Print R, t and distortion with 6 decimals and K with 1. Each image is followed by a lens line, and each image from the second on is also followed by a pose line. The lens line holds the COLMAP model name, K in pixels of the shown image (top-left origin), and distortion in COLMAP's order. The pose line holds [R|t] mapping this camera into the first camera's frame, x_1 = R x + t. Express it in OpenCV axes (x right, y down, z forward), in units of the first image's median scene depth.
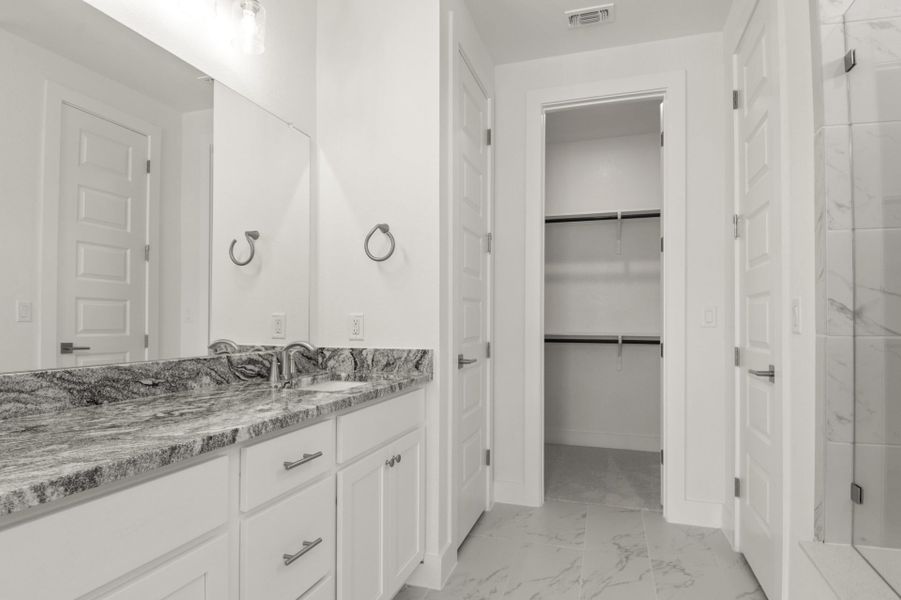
lens RADIAL K [[491.1, 0, 460.0], [0, 491.1, 326.3], [0, 0, 1]] dist [0.031744, -0.045305]
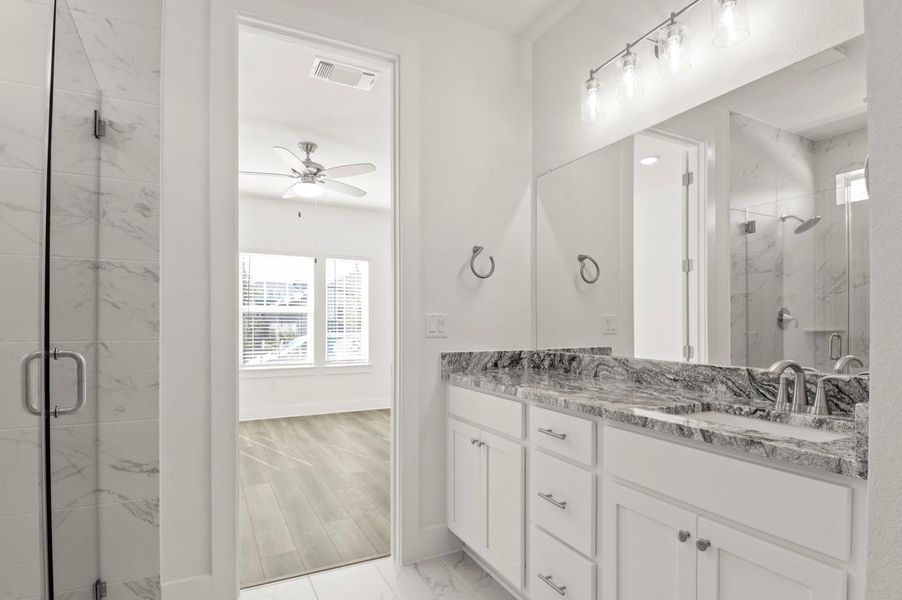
lens RADIAL K [[491.7, 0, 460.5], [0, 491.7, 326.3], [0, 0, 1]] dist [0.031744, -0.045305]
pose [[-0.716021, 0.000225, -0.698079, 0.684026], [-0.008977, 0.999914, 0.009530, -0.030017], [0.698021, 0.013091, -0.715957, 1.509593]]
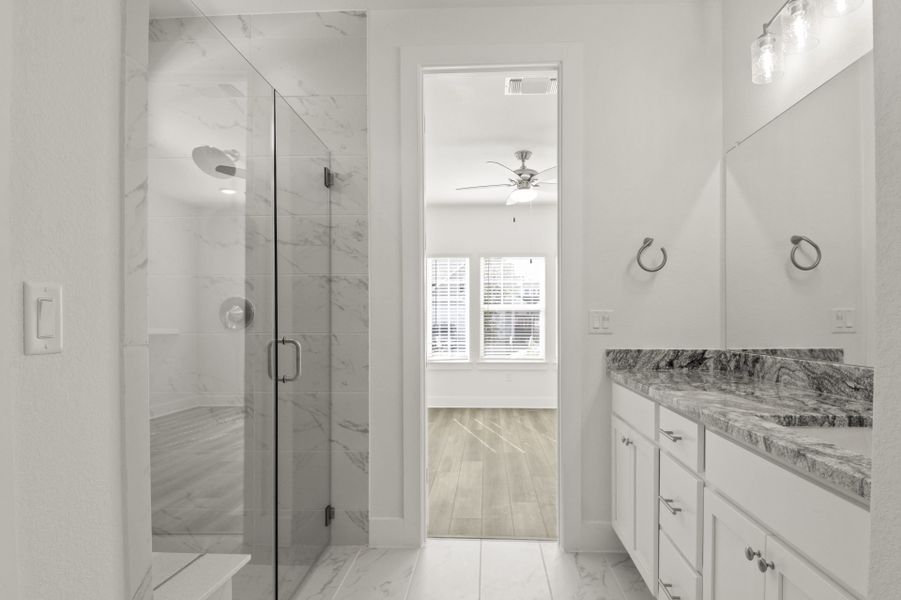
lens RADIAL K [[506.7, 0, 454.7], [0, 506.7, 330.0], [0, 0, 1]] dist [0.042151, -0.044573]
pose [[-0.973961, 0.003233, -0.226694, 0.447703], [-0.002570, 0.999677, 0.025299, -0.031046], [0.226703, 0.025223, -0.973637, 1.827685]]
